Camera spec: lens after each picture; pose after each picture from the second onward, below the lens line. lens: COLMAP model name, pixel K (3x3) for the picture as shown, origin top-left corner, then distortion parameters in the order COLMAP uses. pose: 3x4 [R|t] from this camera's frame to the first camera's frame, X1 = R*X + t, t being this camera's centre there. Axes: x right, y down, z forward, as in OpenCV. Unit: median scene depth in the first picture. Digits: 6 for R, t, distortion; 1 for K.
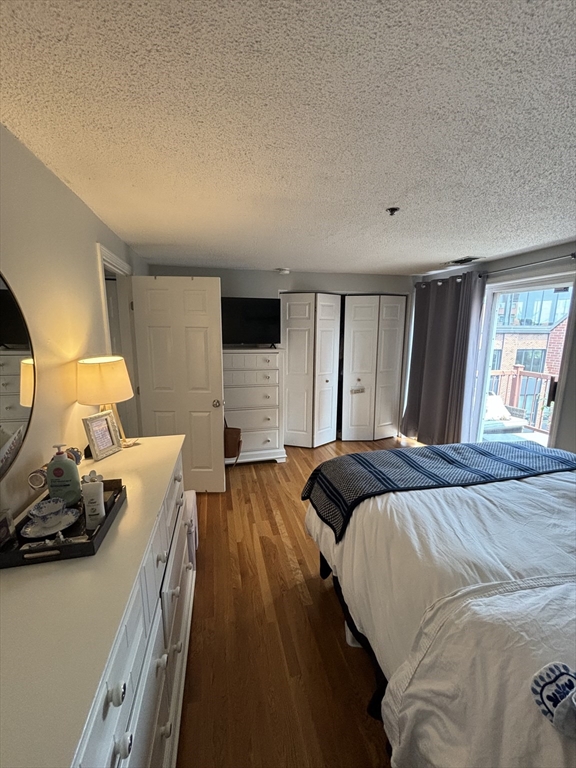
lens RADIAL K [[314.1, 0, 285.7], [0, 314.1, 386.2], [0, 0, 1]] dist [-0.000345, -0.000101]
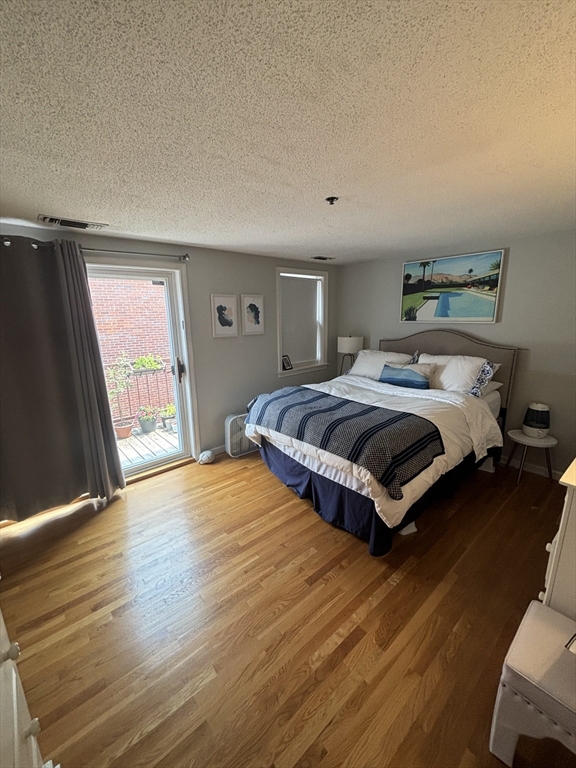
lens RADIAL K [[314.1, 0, 285.3], [0, 314.1, 382.9], [0, 0, 1]] dist [-0.000345, -0.000101]
pose [[-0.466910, -0.191684, 0.863280, -0.439250], [0.173238, 0.937482, 0.301856, -0.255904], [-0.867170, 0.290492, -0.404512, 1.289607]]
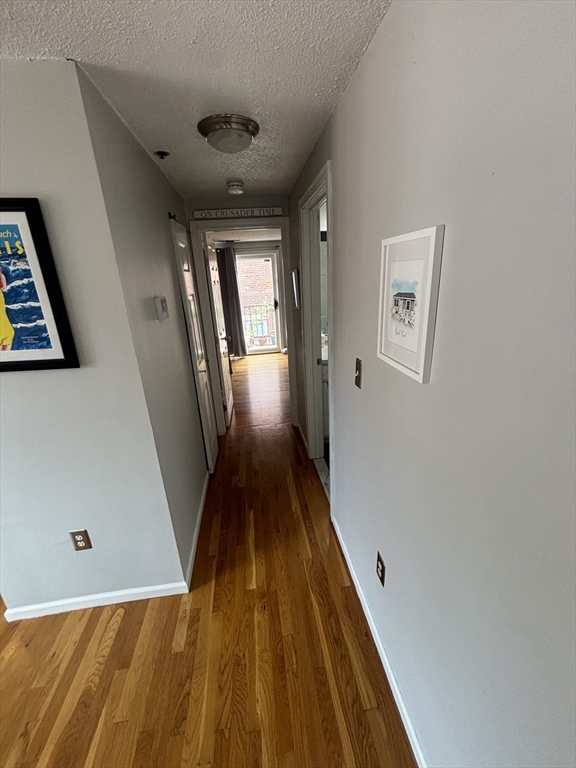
lens RADIAL K [[314.1, 0, 284.8], [0, 314.1, 381.1], [0, 0, 1]] dist [-0.000345, -0.000101]
pose [[0.086485, -0.325629, 0.941534, -1.769851], [0.231324, 0.925809, 0.298943, -0.158295], [-0.969025, 0.191946, 0.155394, 0.763797]]
